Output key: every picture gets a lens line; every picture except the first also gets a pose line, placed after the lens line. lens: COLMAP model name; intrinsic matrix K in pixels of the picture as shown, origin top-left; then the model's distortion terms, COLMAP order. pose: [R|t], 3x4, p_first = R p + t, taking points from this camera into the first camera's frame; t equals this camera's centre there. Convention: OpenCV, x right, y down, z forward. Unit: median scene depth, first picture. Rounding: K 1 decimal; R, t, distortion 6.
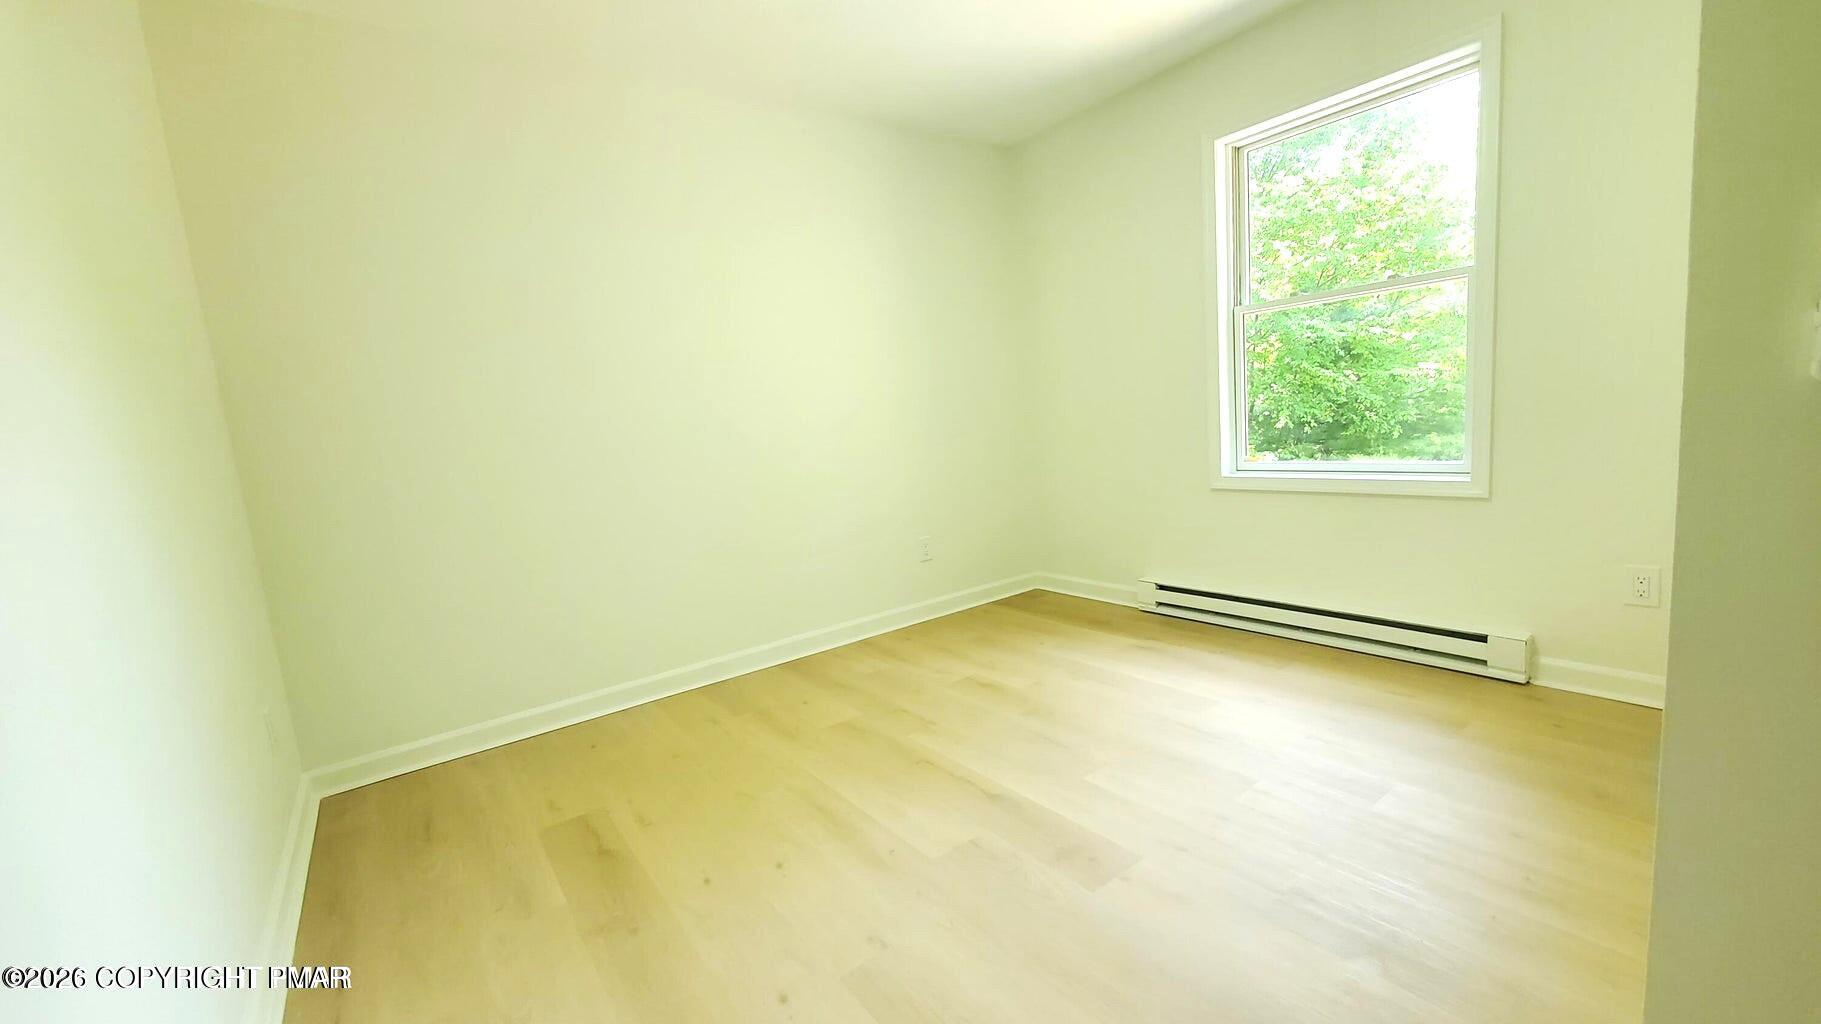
lens RADIAL K [[723.0, 0, 910.5], [0, 723.0, 512.0], [0, 0, 1]] dist [-0.000346, -0.000025]
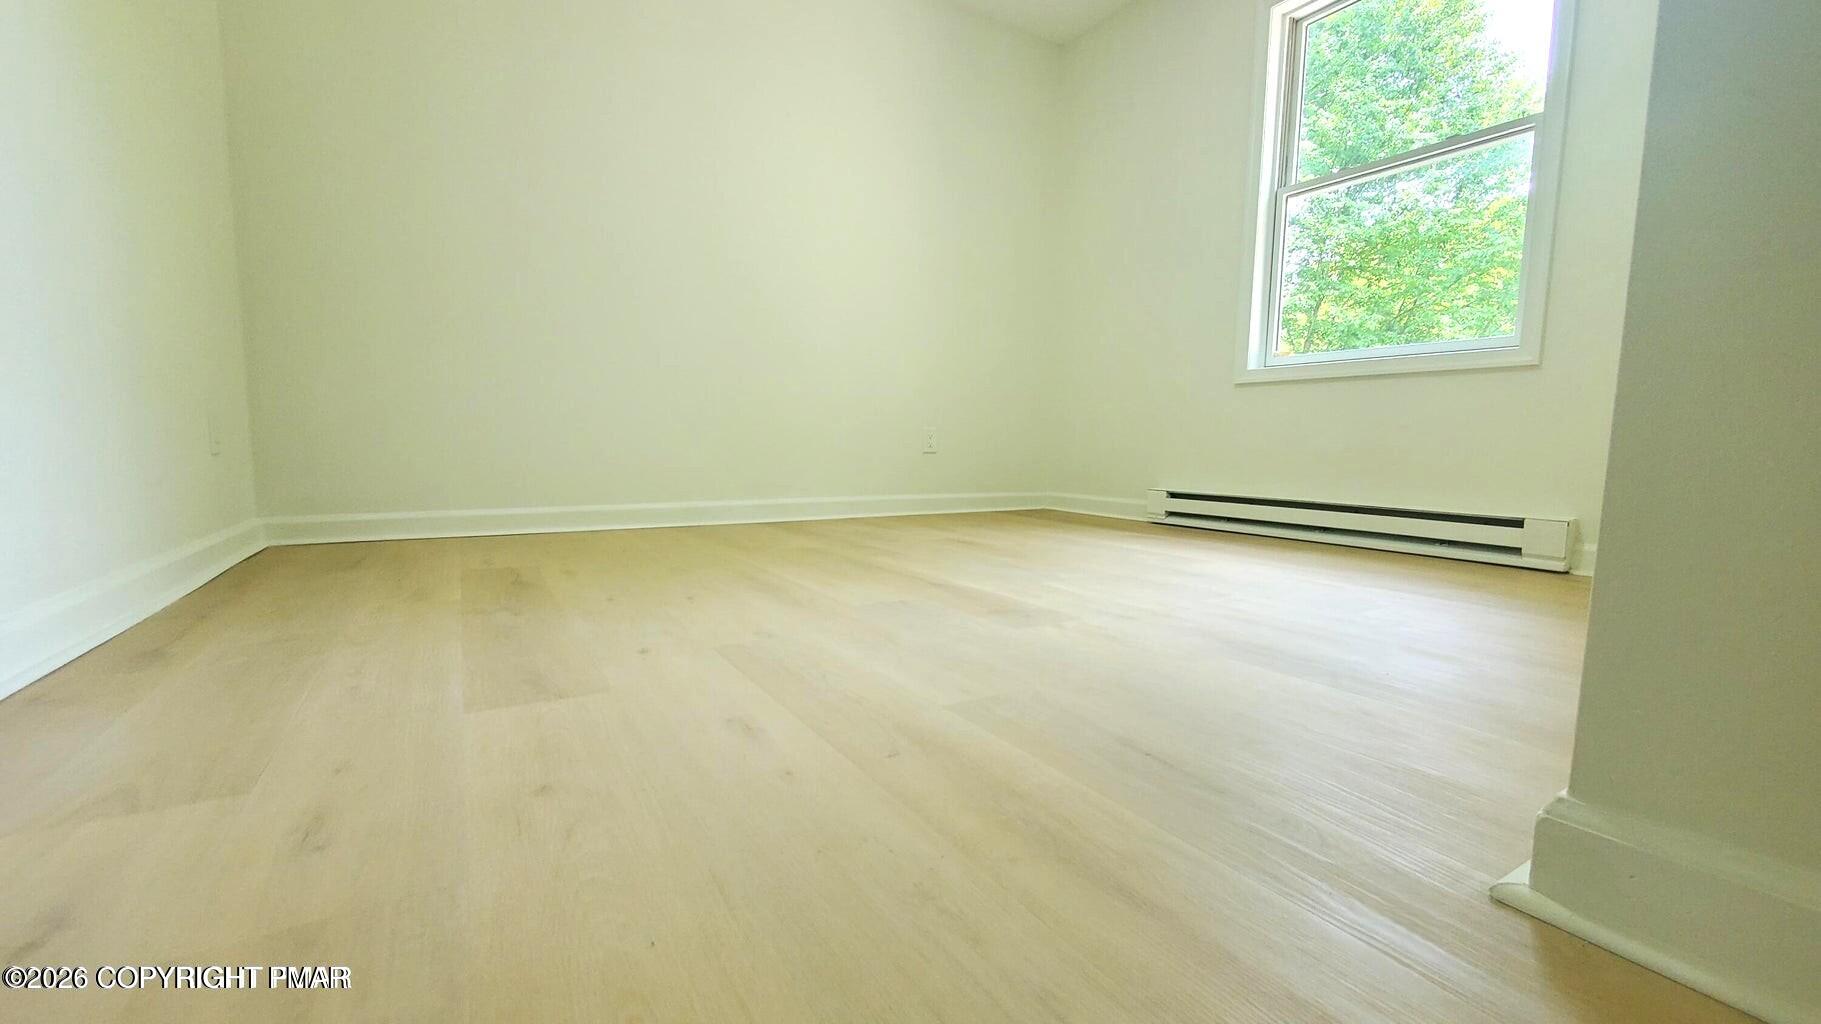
lens RADIAL K [[723.0, 0, 910.5], [0, 723.0, 512.0], [0, 0, 1]] dist [-0.000346, -0.000025]
pose [[0.992776, 0.102361, -0.062587, 0.077886], [-0.103875, 0.994360, -0.021426, 0.200765], [0.060041, 0.027773, 0.997809, 0.049469]]
